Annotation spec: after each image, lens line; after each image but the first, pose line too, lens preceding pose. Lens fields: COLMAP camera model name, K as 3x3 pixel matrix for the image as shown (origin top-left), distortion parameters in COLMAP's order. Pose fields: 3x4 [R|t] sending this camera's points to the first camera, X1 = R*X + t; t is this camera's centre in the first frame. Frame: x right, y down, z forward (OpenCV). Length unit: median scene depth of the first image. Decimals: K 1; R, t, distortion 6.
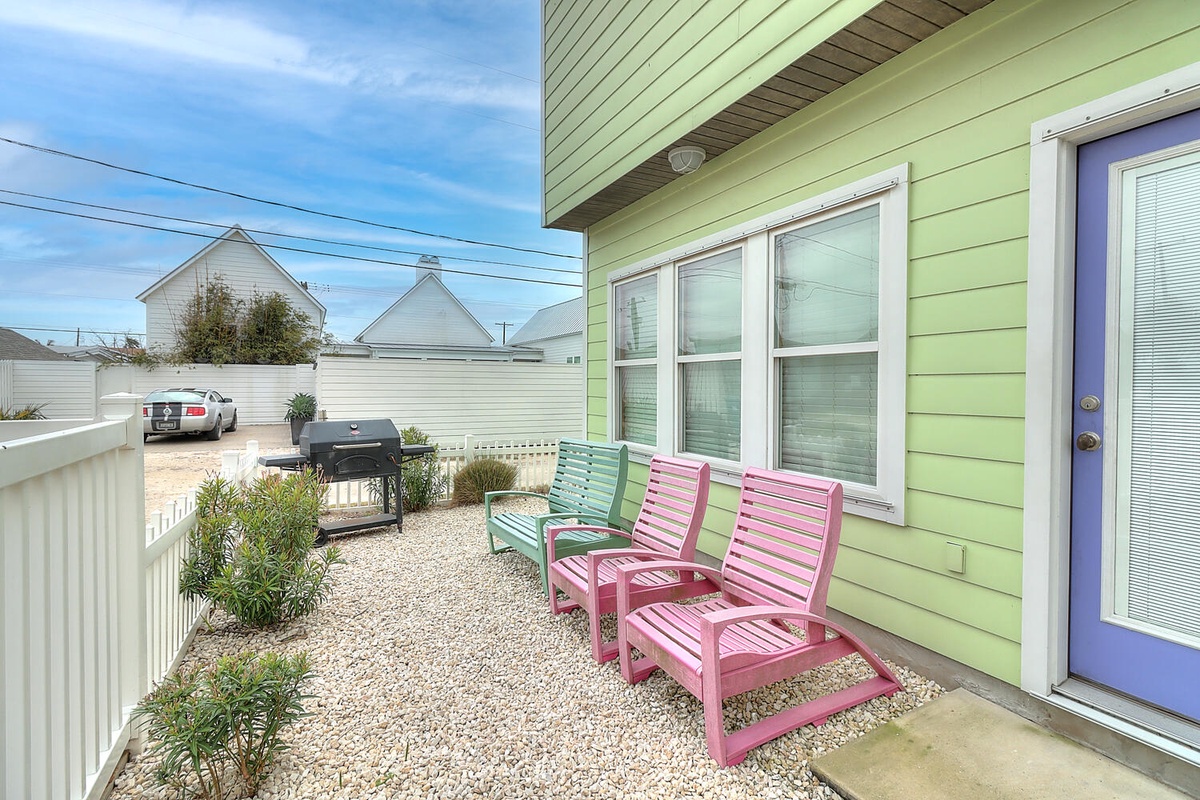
lens RADIAL K [[551.3, 0, 597.8], [0, 551.3, 392.4], [0, 0, 1]] dist [0.002129, -0.000940]
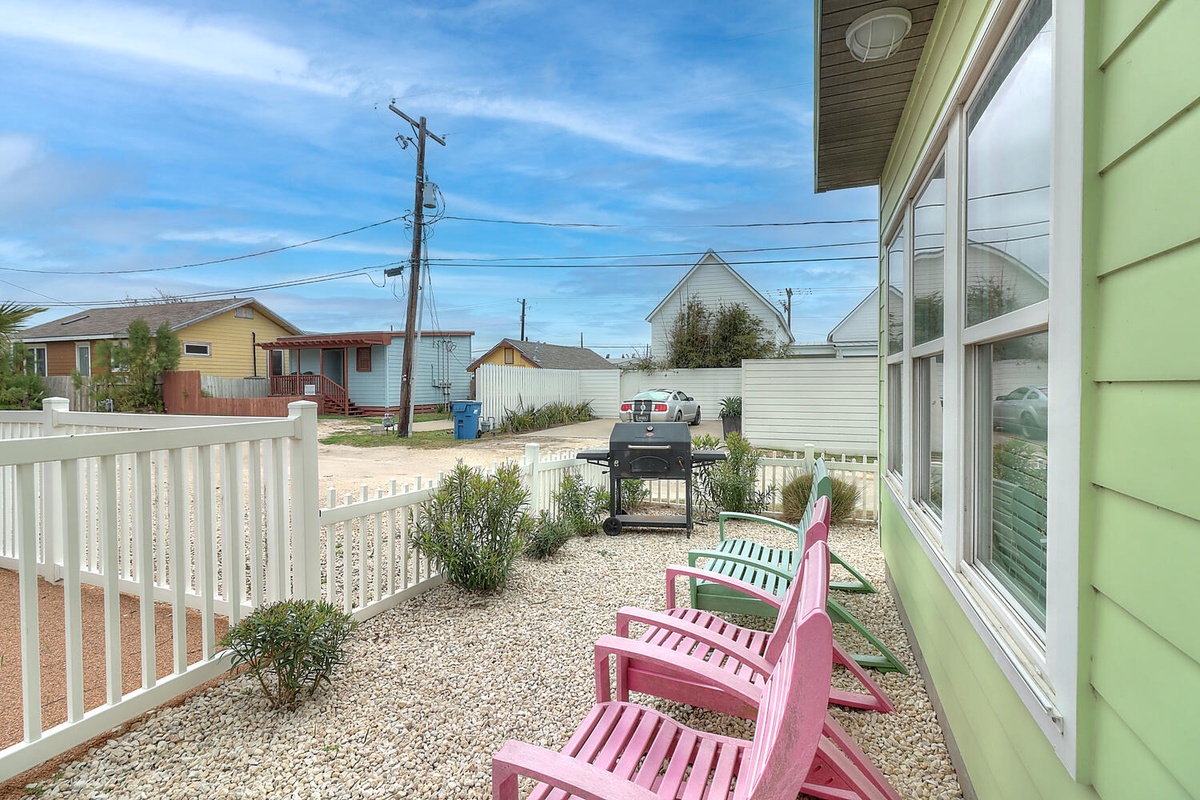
lens RADIAL K [[551.3, 0, 603.8], [0, 551.3, 390.9], [0, 0, 1]] dist [0.002129, -0.000940]
pose [[0.666784, 0.003360, -0.745244, 0.091633], [-0.004196, 0.999991, 0.000754, -0.003398], [0.745239, 0.002624, 0.666792, 0.073773]]
